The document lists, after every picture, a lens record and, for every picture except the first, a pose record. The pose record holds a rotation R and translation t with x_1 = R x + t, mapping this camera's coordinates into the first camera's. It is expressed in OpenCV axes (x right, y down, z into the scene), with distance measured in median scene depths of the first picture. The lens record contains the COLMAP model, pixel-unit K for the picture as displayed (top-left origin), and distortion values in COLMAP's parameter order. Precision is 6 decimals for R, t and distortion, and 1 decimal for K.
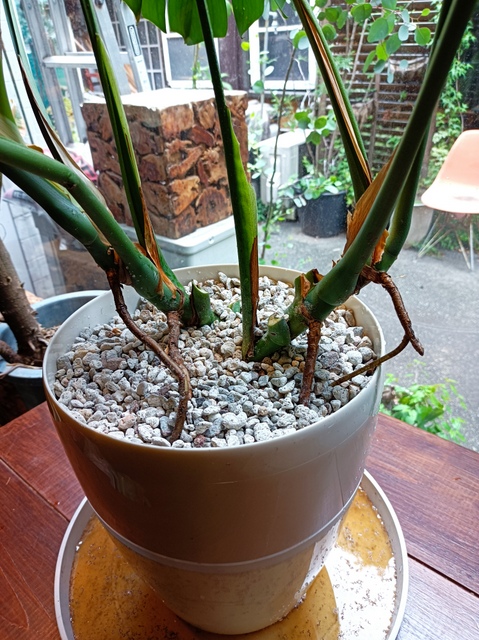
lens RADIAL K [[468.3, 0, 239.5], [0, 468.3, 320.0], [0, 0, 1]] dist [0.000326, -0.000744]
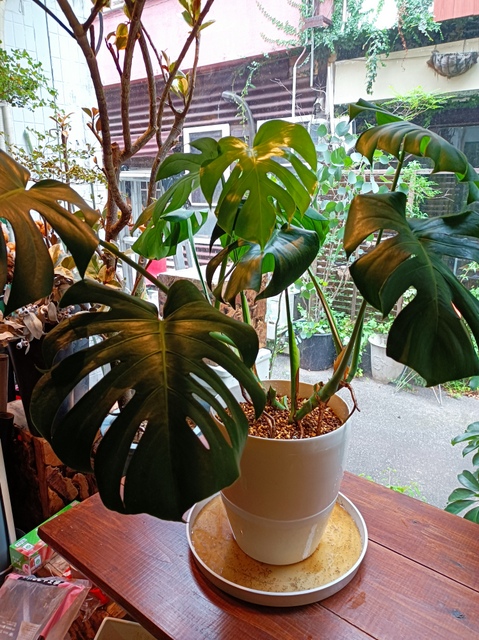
lens RADIAL K [[468.3, 0, 239.5], [0, 468.3, 320.0], [0, 0, 1]] dist [0.000326, -0.000744]
pose [[0.998593, 0.050358, 0.016595, -0.044274], [-0.043940, 0.961138, -0.272550, 0.036689], [-0.029675, 0.271437, 0.961999, -0.195815]]
